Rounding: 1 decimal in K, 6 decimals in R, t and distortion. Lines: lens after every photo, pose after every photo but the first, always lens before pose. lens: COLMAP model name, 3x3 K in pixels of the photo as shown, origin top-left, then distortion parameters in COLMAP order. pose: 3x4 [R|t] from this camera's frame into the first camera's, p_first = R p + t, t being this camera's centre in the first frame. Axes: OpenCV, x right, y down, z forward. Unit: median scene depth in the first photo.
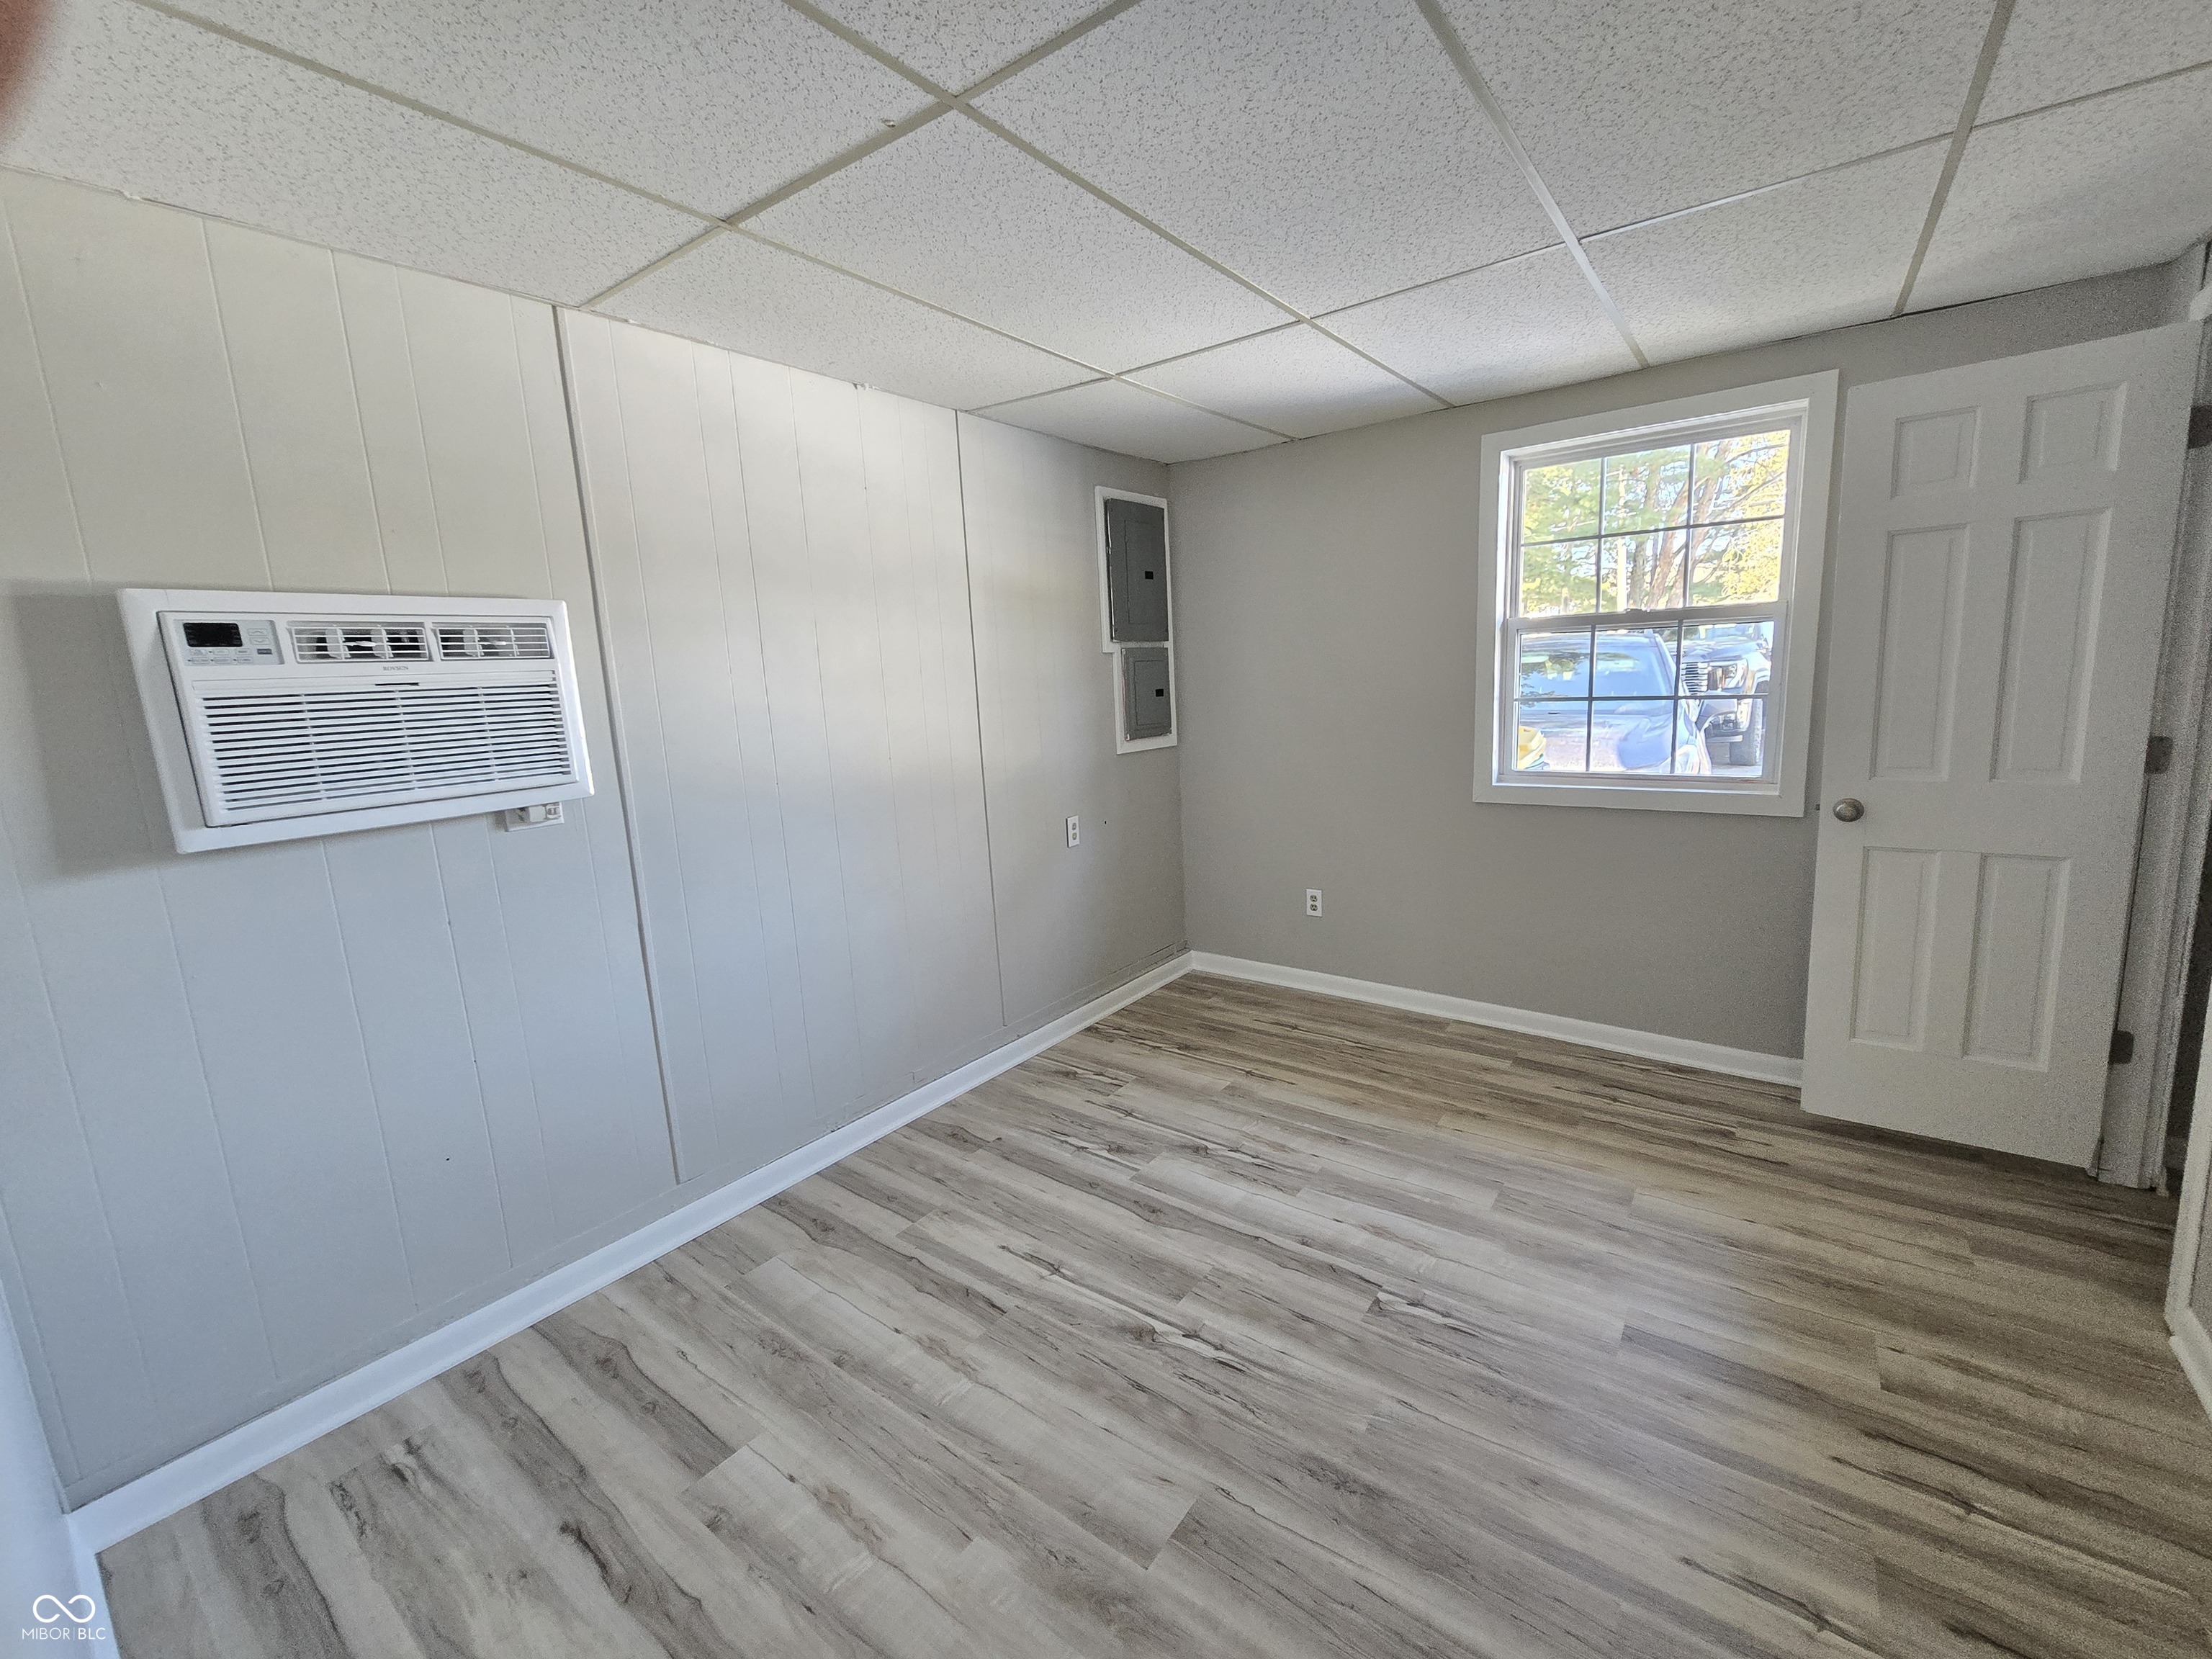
lens RADIAL K [[904.2, 0, 1110.7], [0, 904.2, 821.4], [0, 0, 1]] dist [-0.008811, 0.003041]
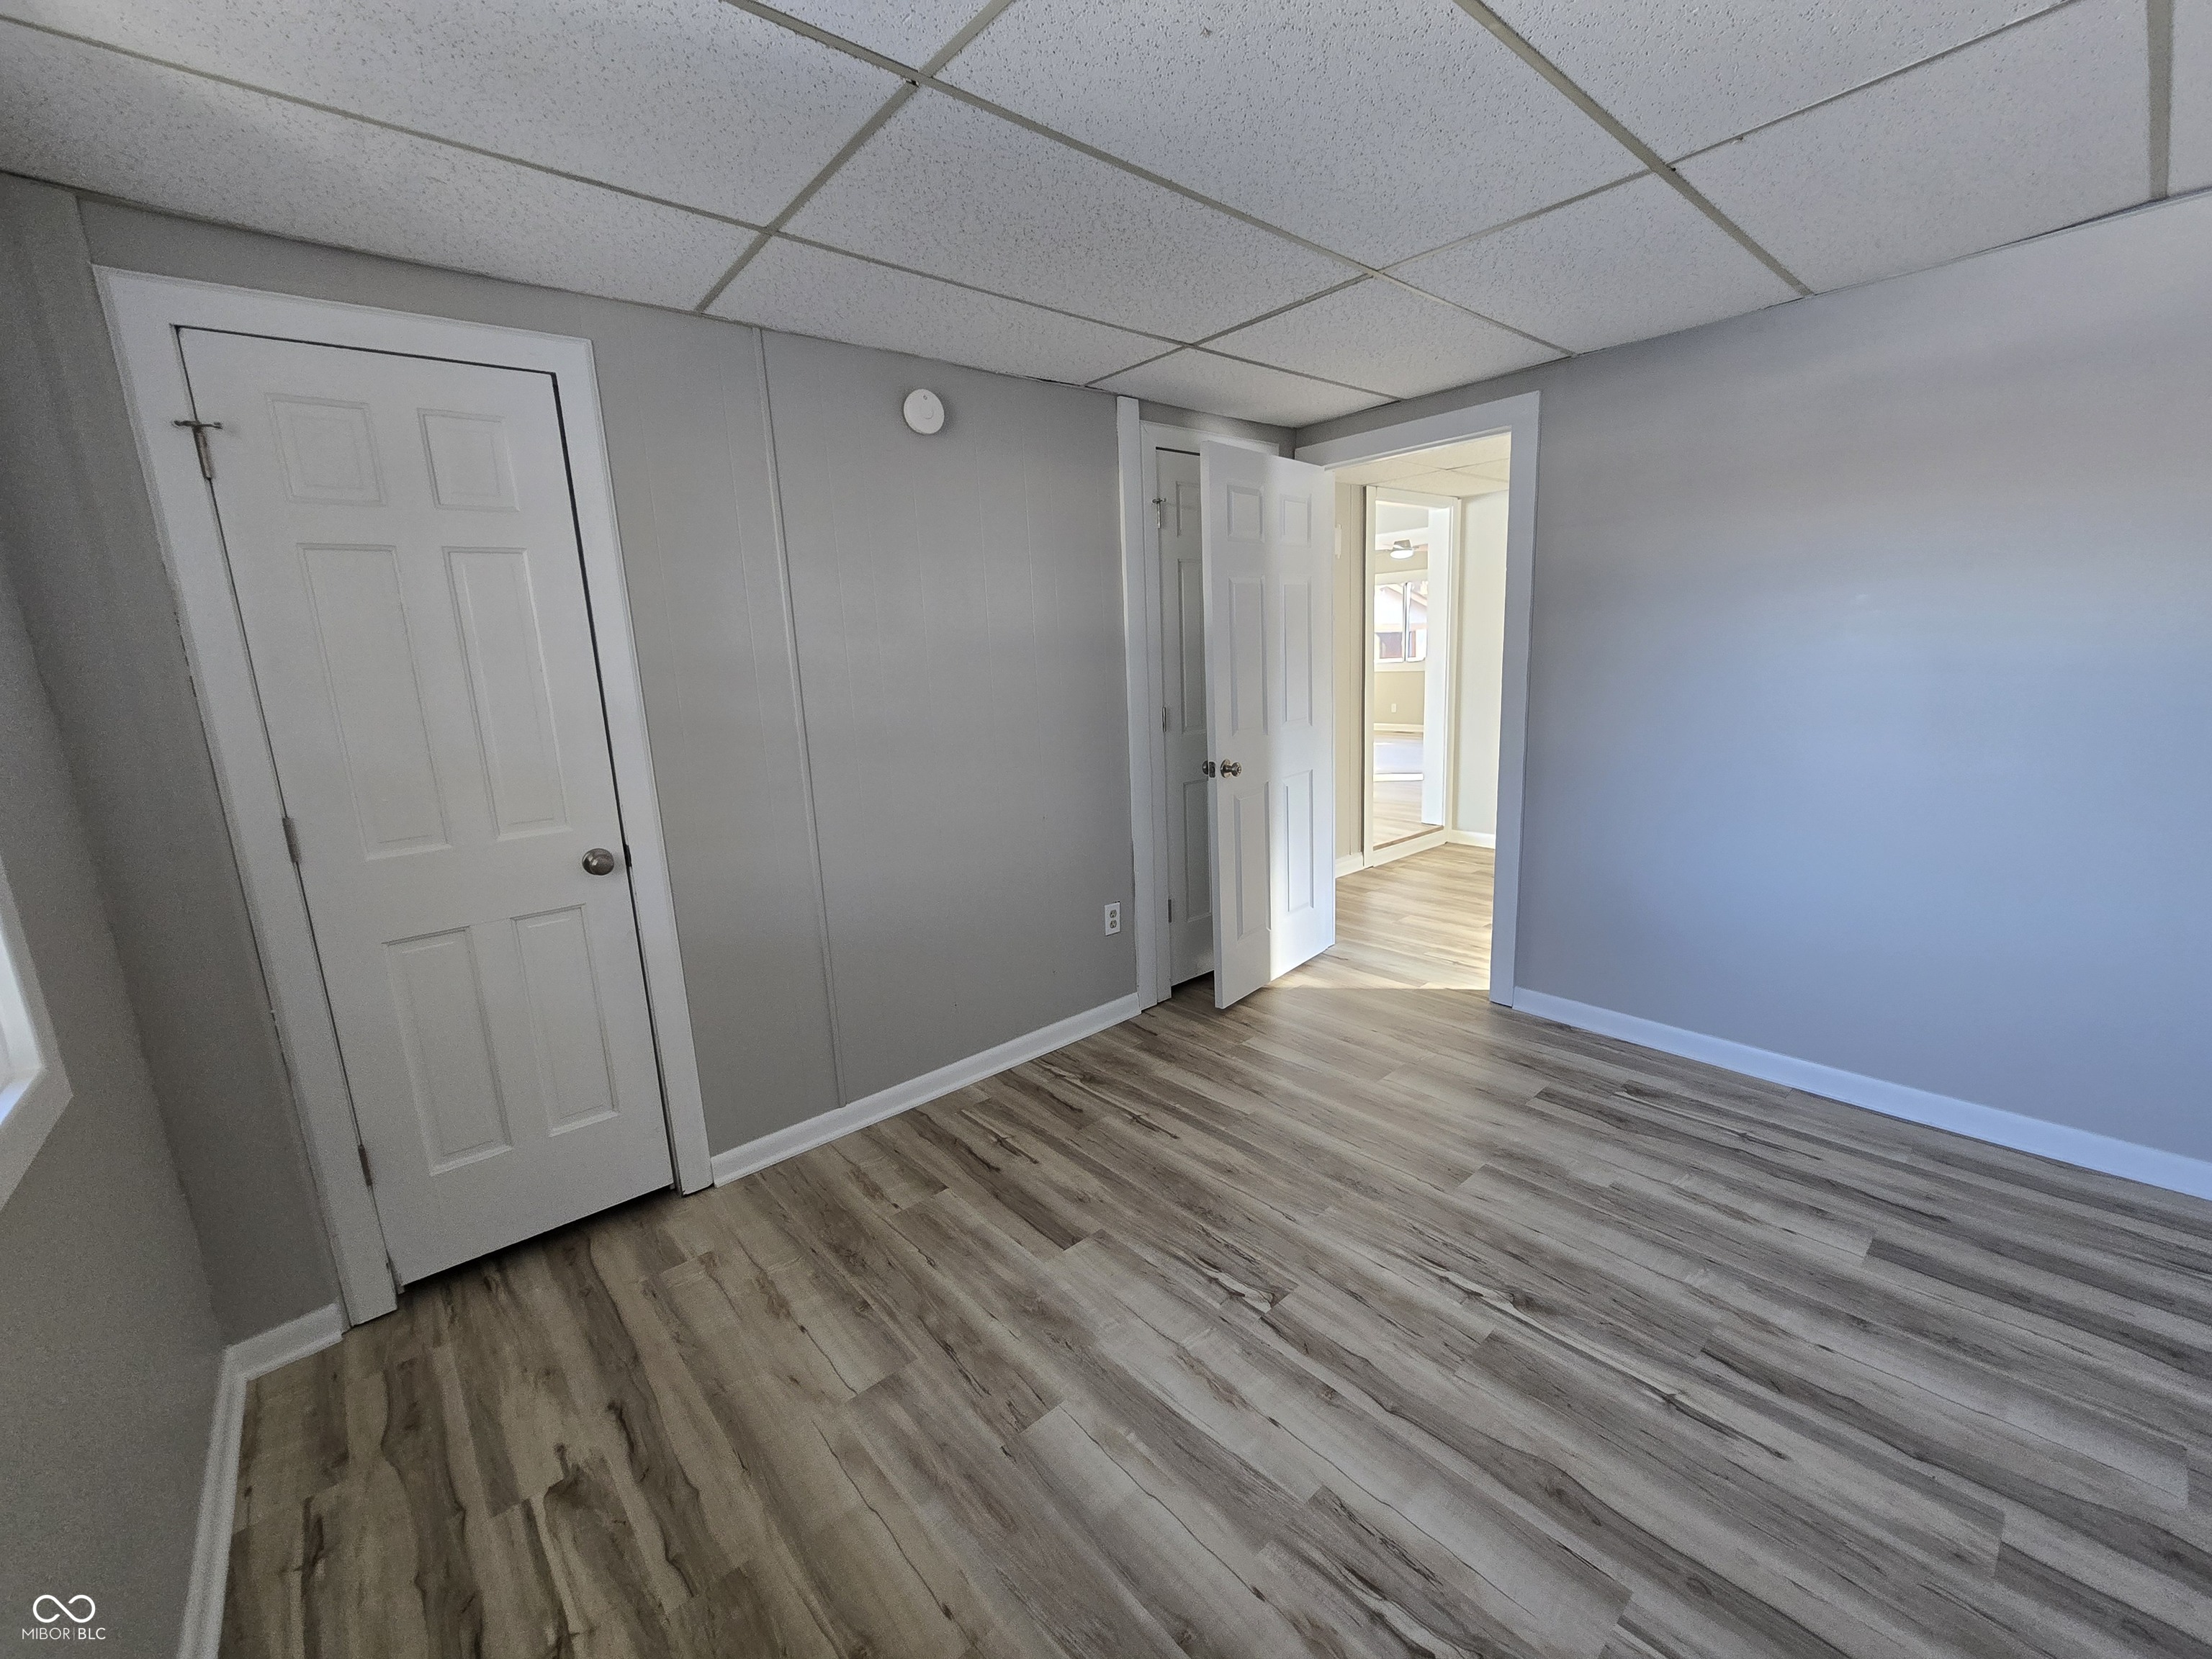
lens RADIAL K [[904.2, 0, 1110.4], [0, 904.2, 828.9], [0, 0, 1]] dist [-0.008811, 0.003041]
pose [[-0.974001, 0.044274, 0.222174, 0.226242], [0.120872, 0.931022, 0.344367, -0.297186], [-0.191602, 0.362268, -0.912168, 1.721255]]
